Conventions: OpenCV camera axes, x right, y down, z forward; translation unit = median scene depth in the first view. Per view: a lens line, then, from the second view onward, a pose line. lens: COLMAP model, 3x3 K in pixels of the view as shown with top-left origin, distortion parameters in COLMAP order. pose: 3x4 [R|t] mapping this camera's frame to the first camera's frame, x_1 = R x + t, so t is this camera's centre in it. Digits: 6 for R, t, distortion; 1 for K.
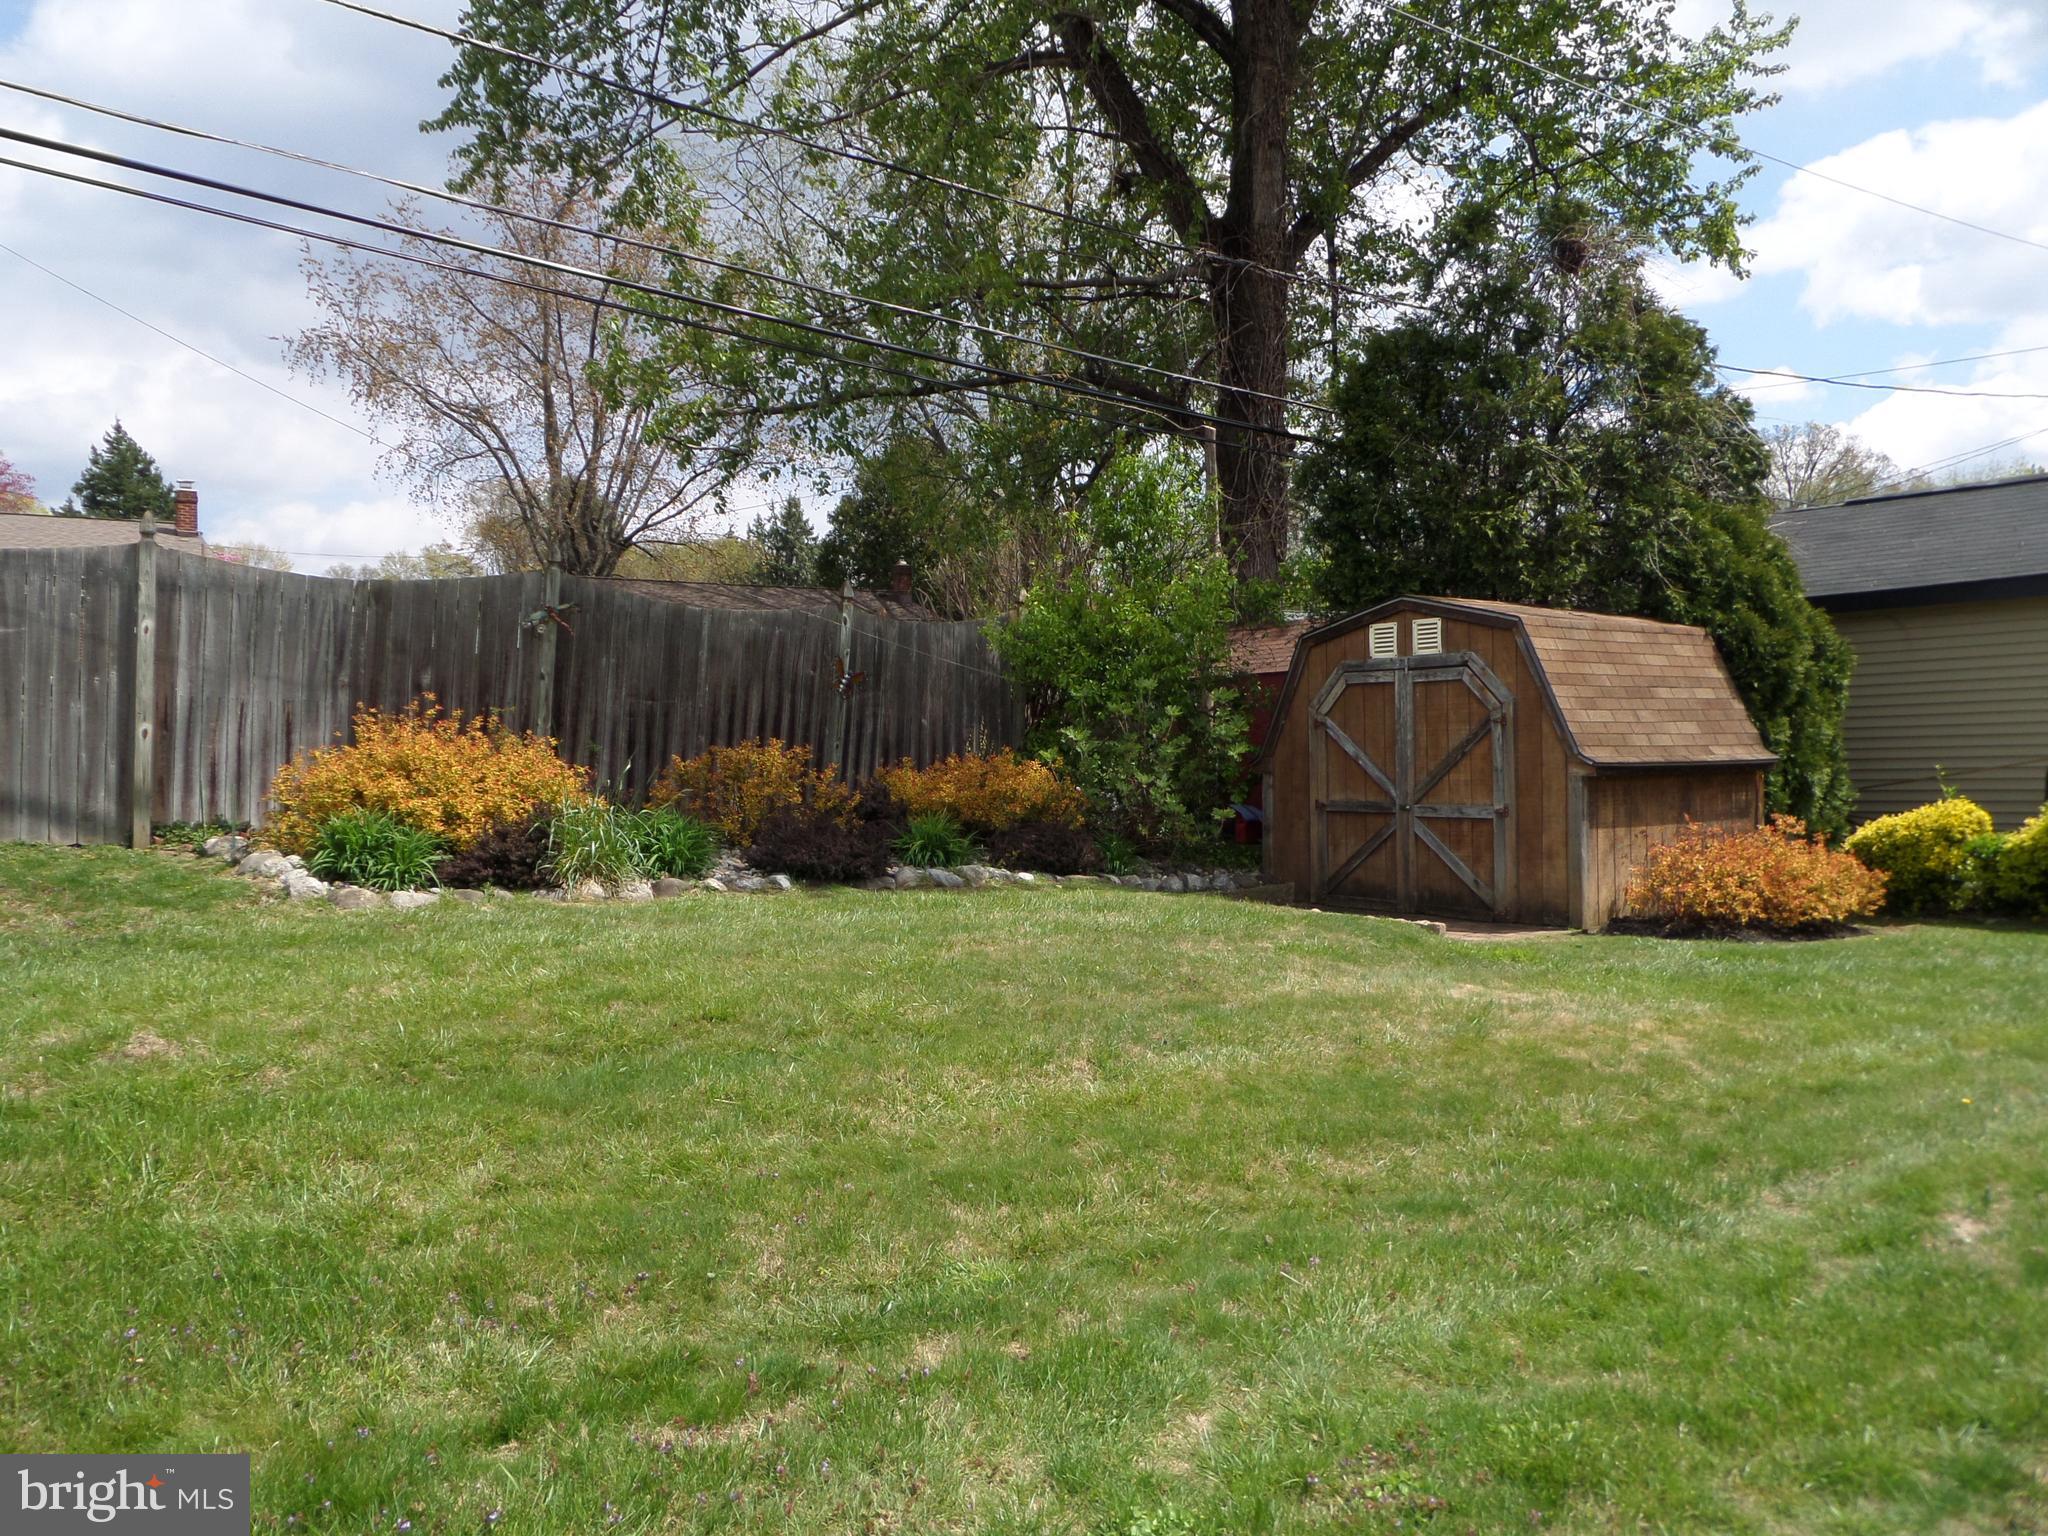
lens RADIAL K [[1561.2, 0, 1045.7], [0, 1561.2, 756.9], [0, 0, 1]] dist [-0.038293, 0.012013]
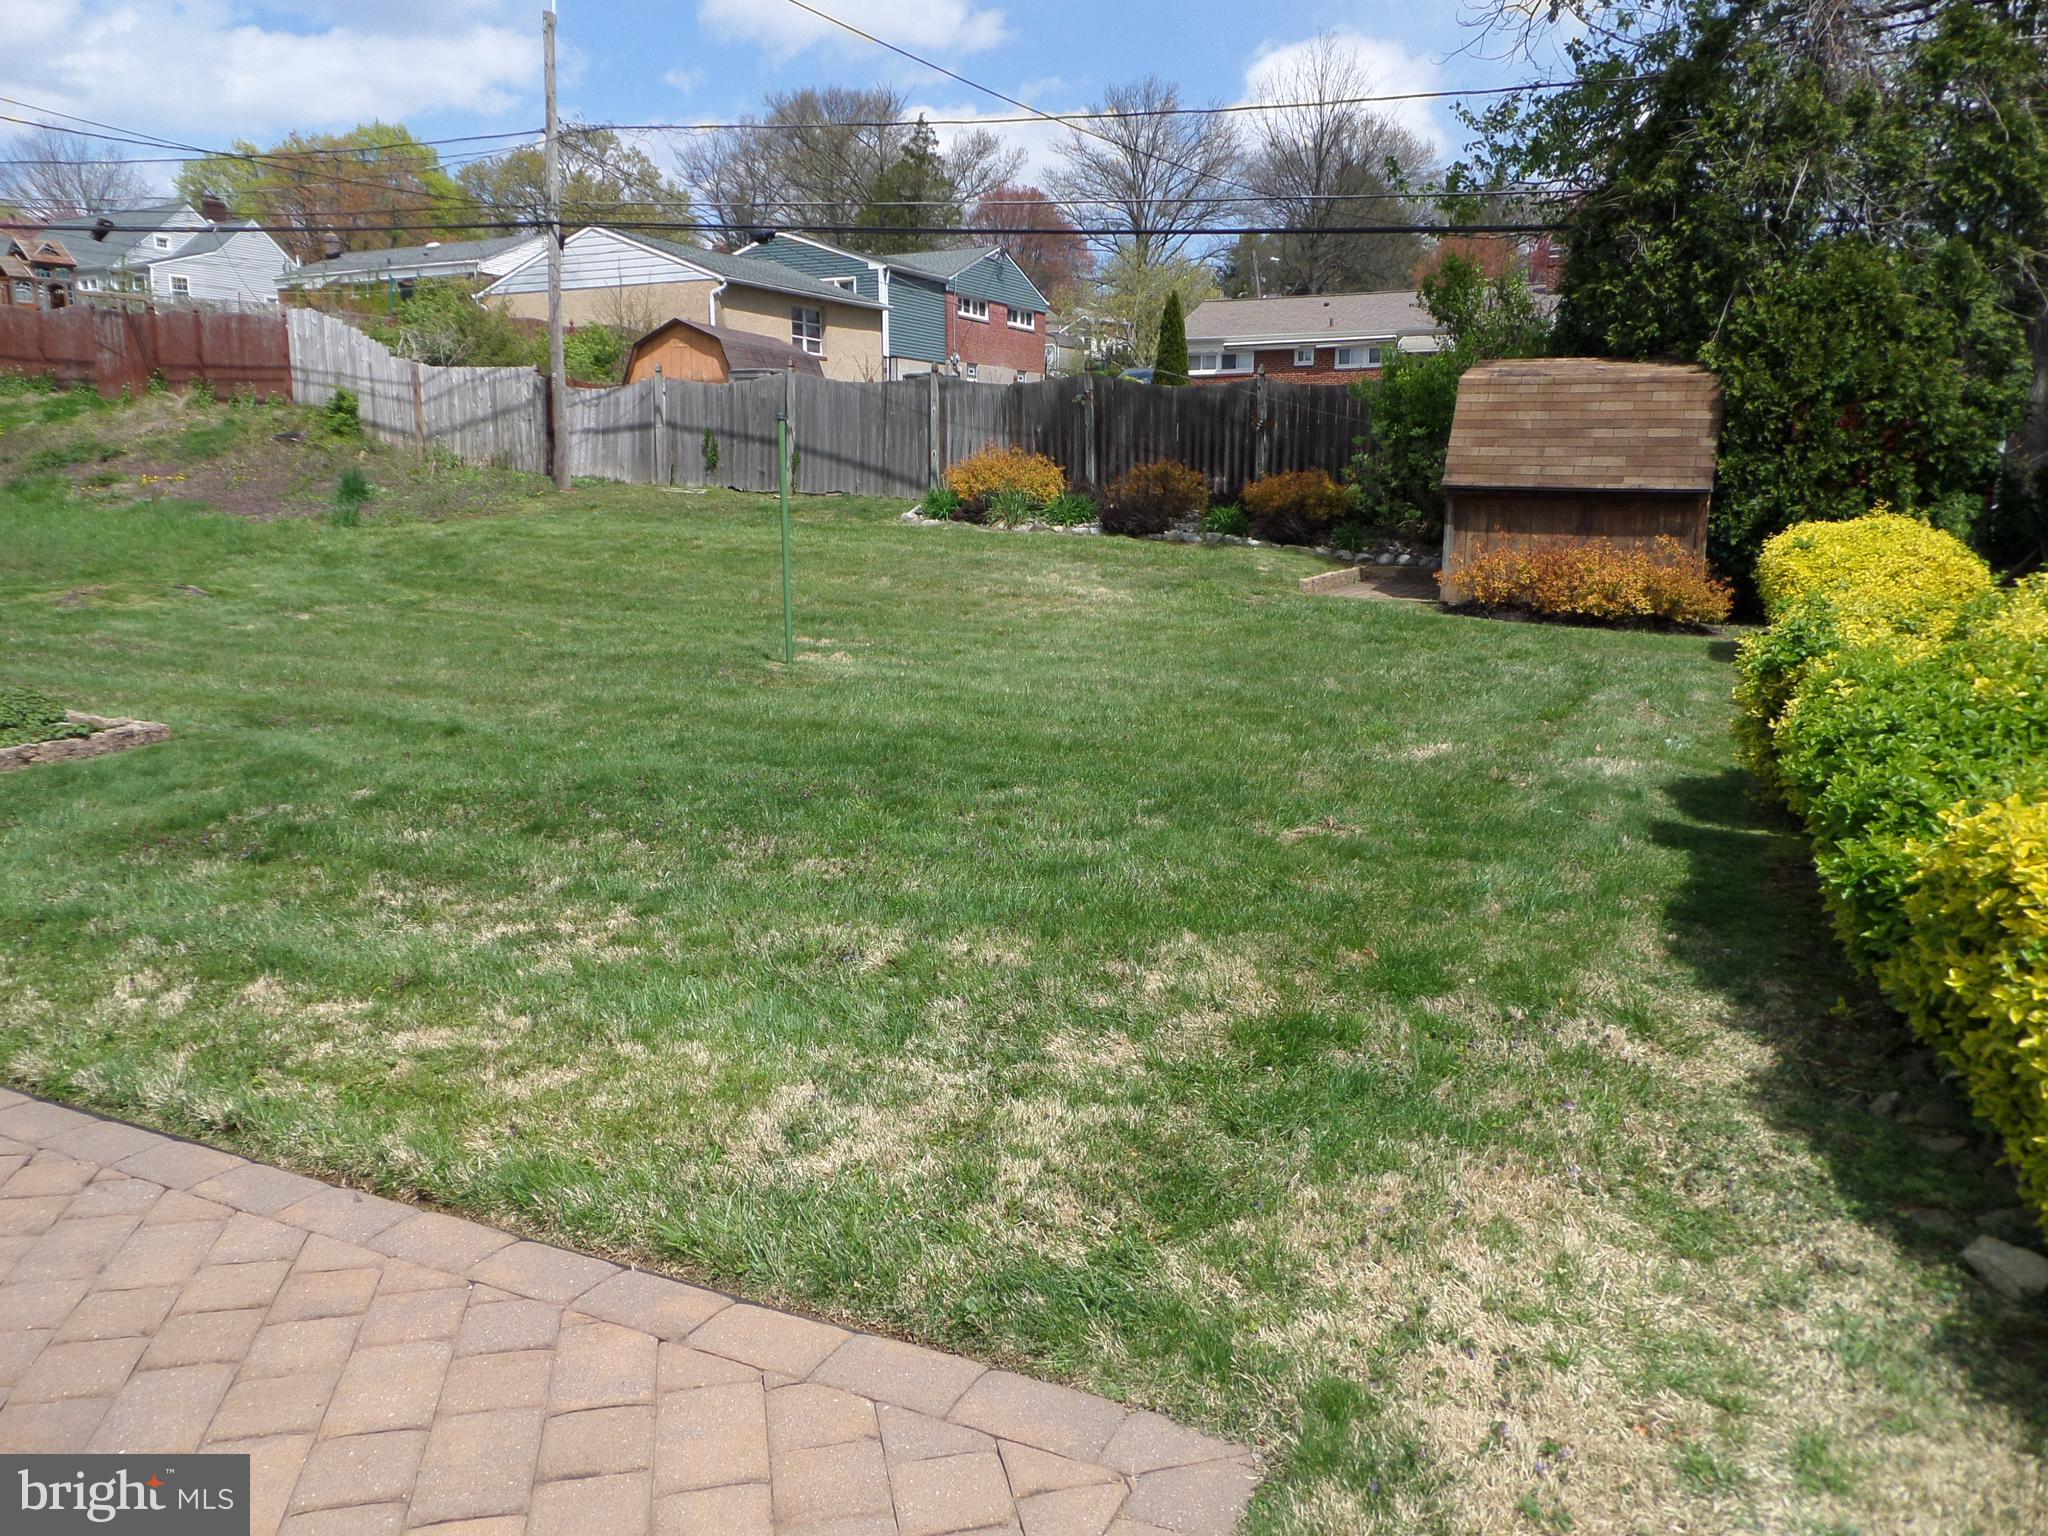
lens RADIAL K [[1496.2, 0, 1022.8], [0, 1496.2, 763.3], [0, 0, 1]] dist [-0.020998, -0.001507]
pose [[0.436800, 0.192722, -0.878672, 1.240539], [-0.025997, 0.979077, 0.201821, -0.010178], [0.899183, -0.065313, 0.432671, 0.038752]]
